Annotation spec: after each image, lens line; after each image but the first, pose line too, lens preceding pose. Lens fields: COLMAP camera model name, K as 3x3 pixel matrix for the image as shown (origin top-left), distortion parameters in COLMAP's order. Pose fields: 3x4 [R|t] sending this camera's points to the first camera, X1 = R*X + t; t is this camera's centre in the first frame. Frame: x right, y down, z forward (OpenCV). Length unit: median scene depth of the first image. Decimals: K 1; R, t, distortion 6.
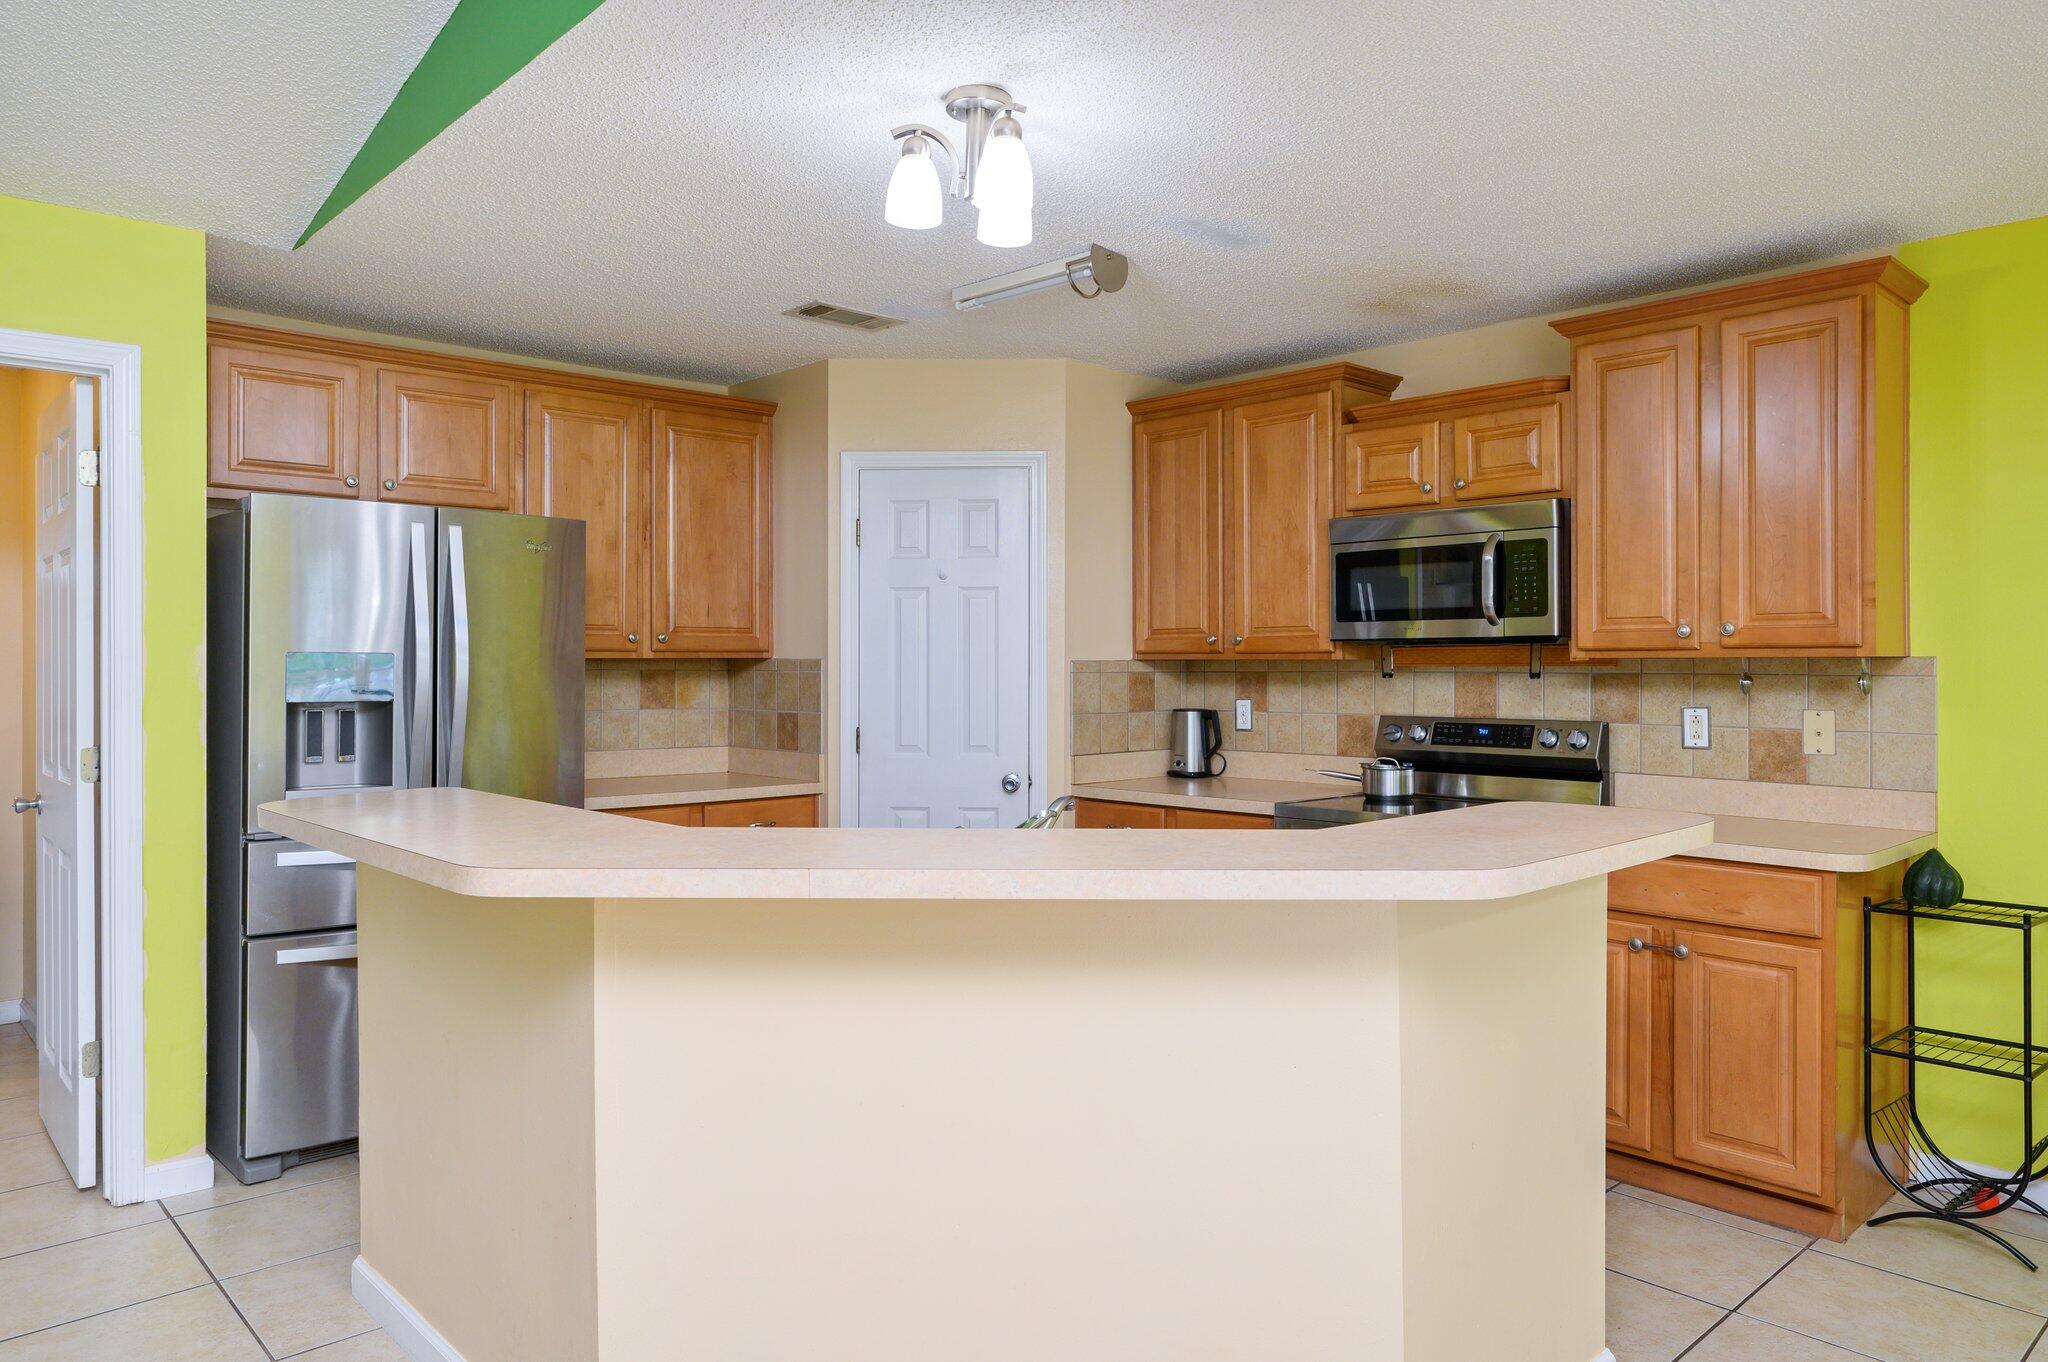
lens RADIAL K [[1348.4, 0, 1024.0], [0, 1348.4, 681.0], [0, 0, 1]] dist [-0.000433, 0.000332]
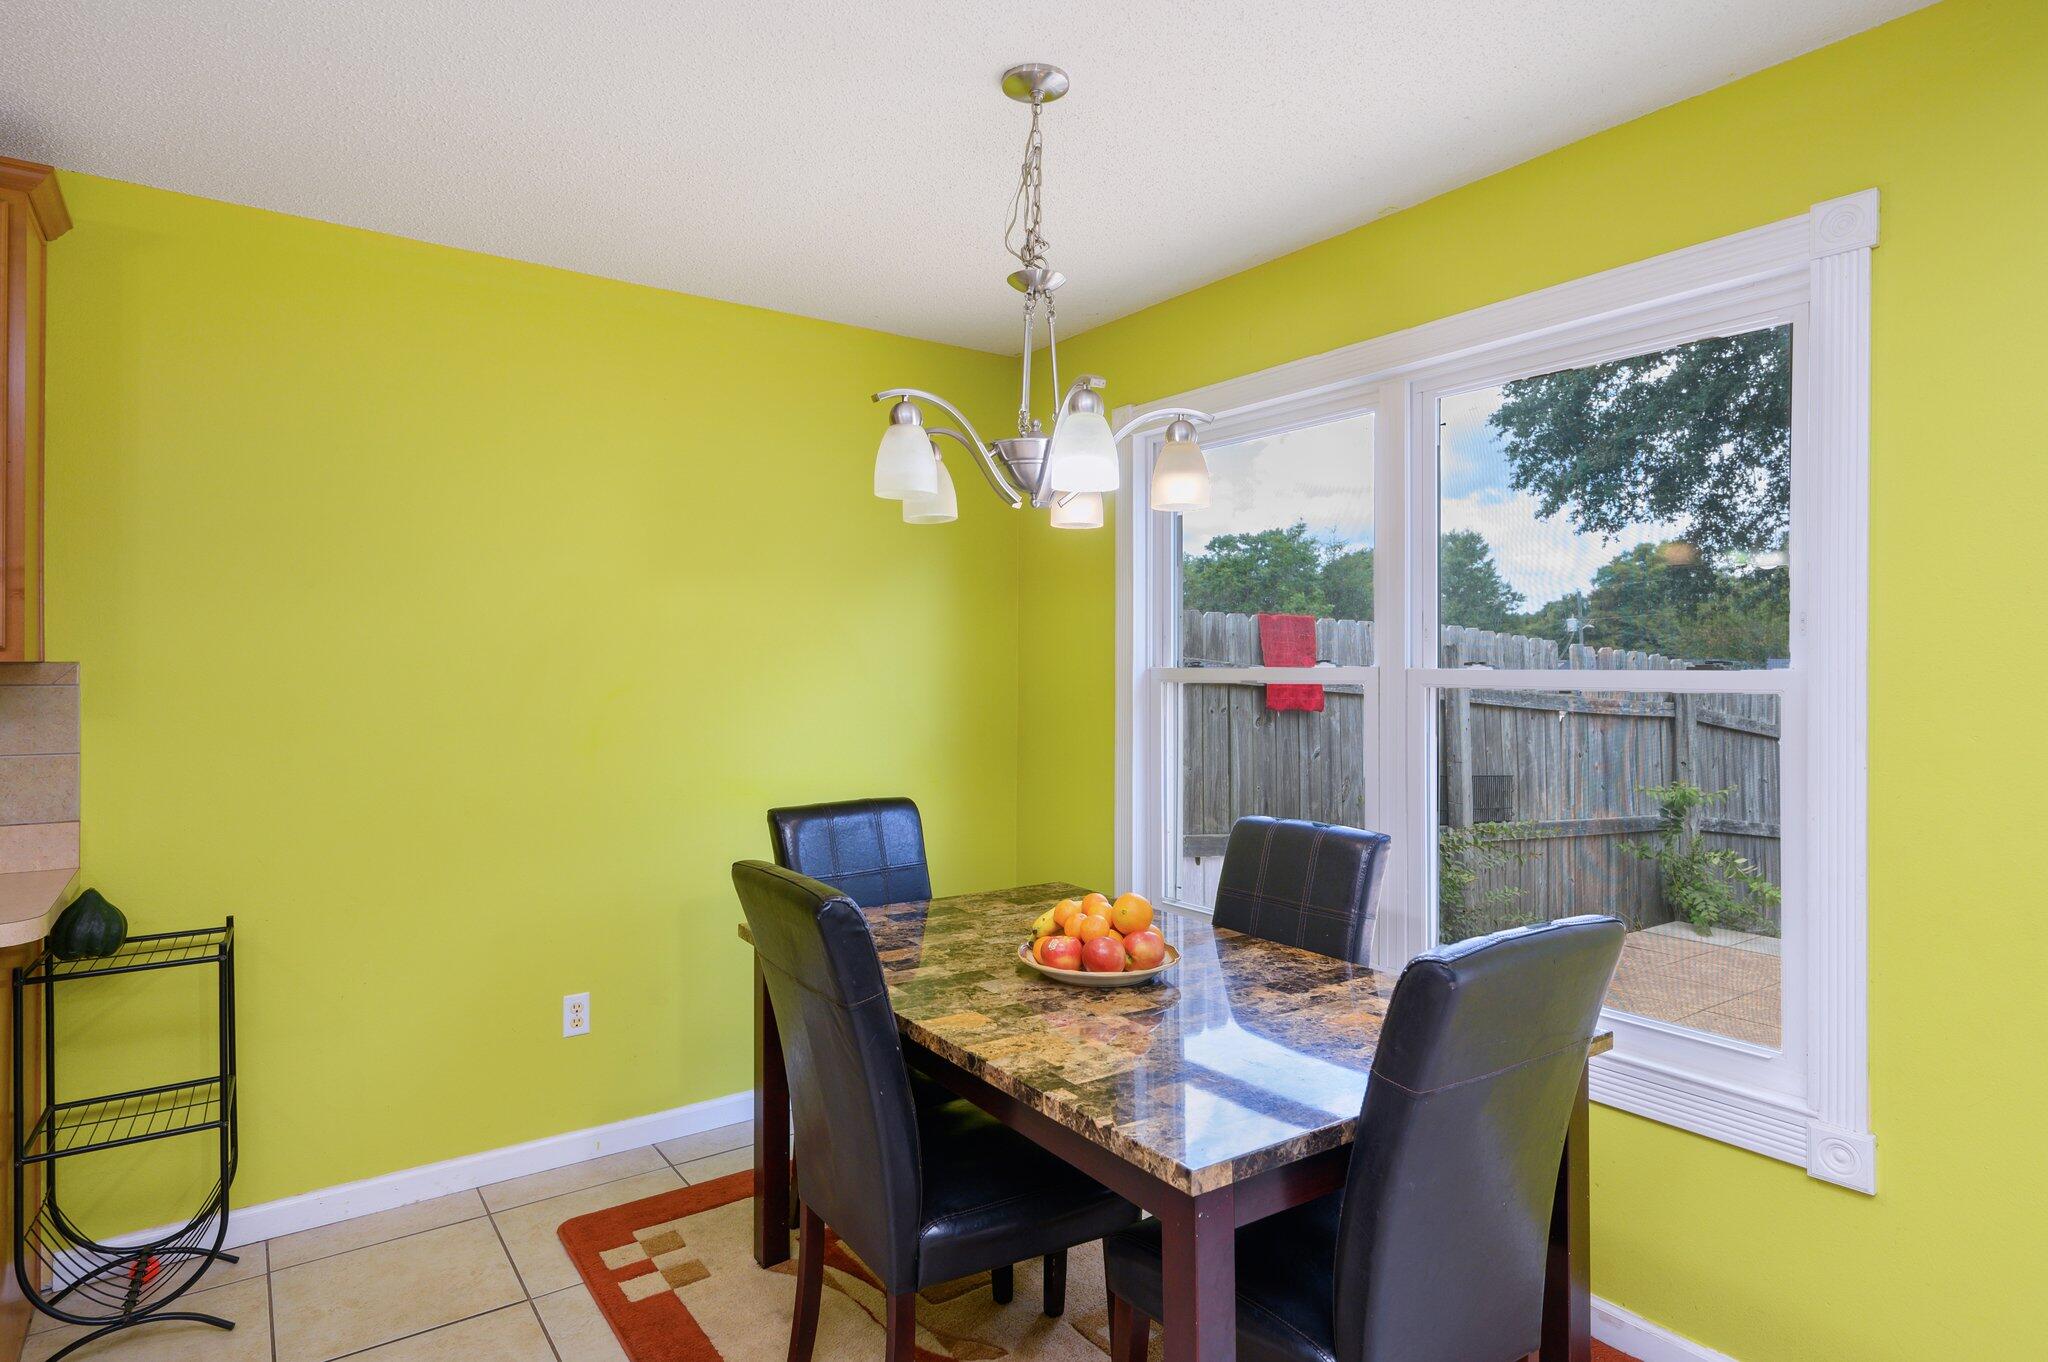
lens RADIAL K [[1111.5, 0, 1023.5], [0, 1111.5, 656.5], [0, 0, 1]] dist [0.000436, 0.000268]
pose [[0.129301, 0.006209, 0.991586, 0.042944], [0.010548, 0.999915, -0.007637, -0.007909], [-0.991549, 0.011446, 0.129224, 0.249897]]
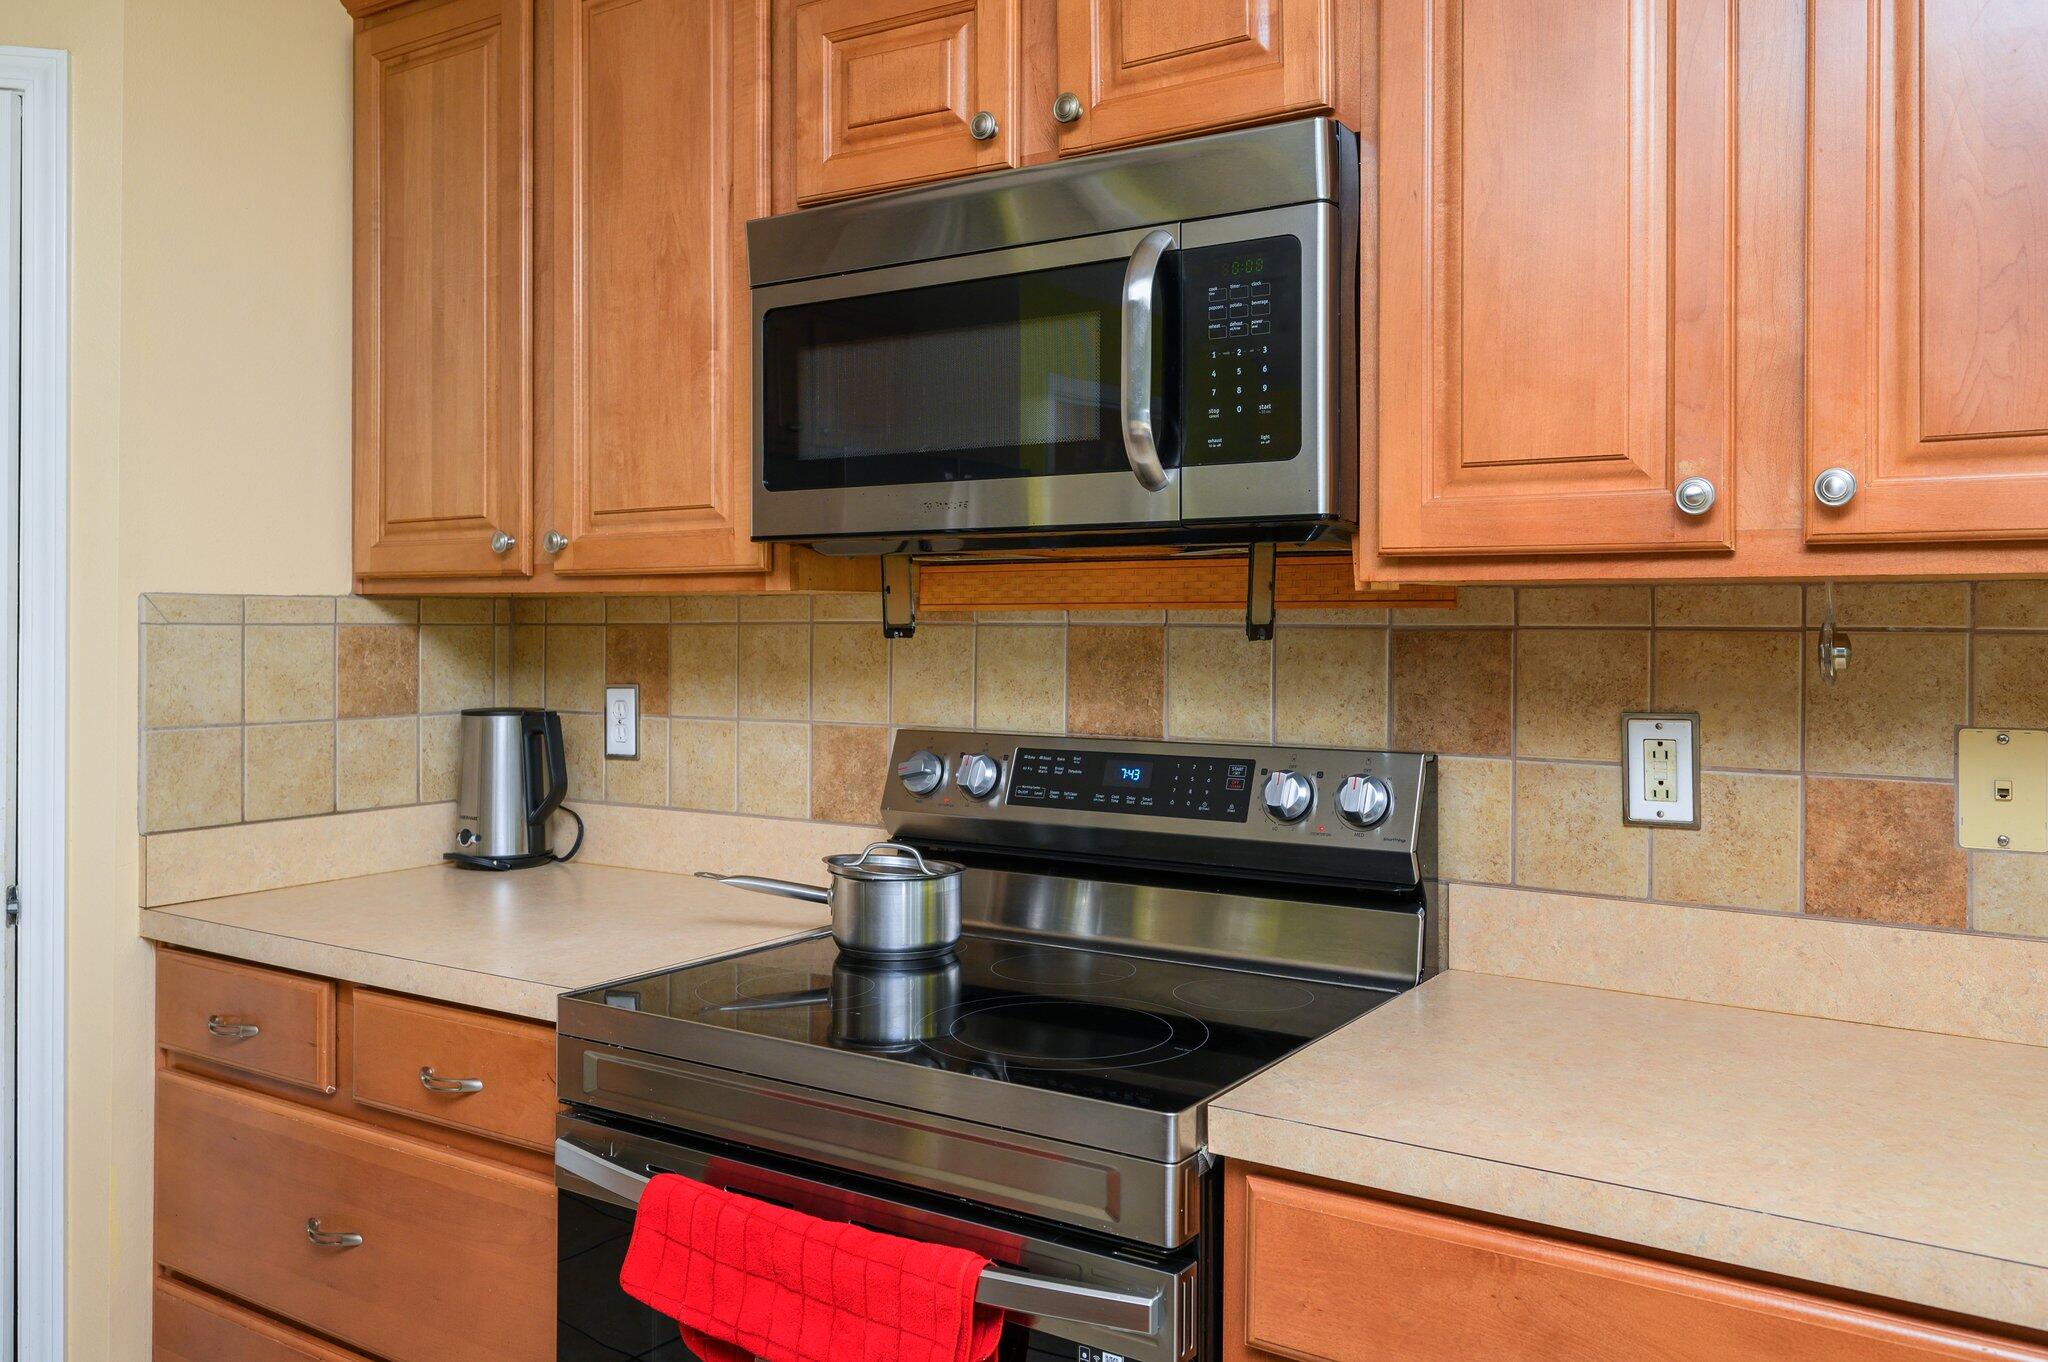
lens RADIAL K [[1580.8, 0, 1024.0], [0, 1580.8, 681.0], [0, 0, 1]] dist [0.009370, 0.002734]
pose [[0.971703, -0.003575, 0.236178, 0.196626], [-0.001733, 0.999751, 0.022263, -0.000116], [-0.236199, -0.022042, 0.971455, 0.546232]]
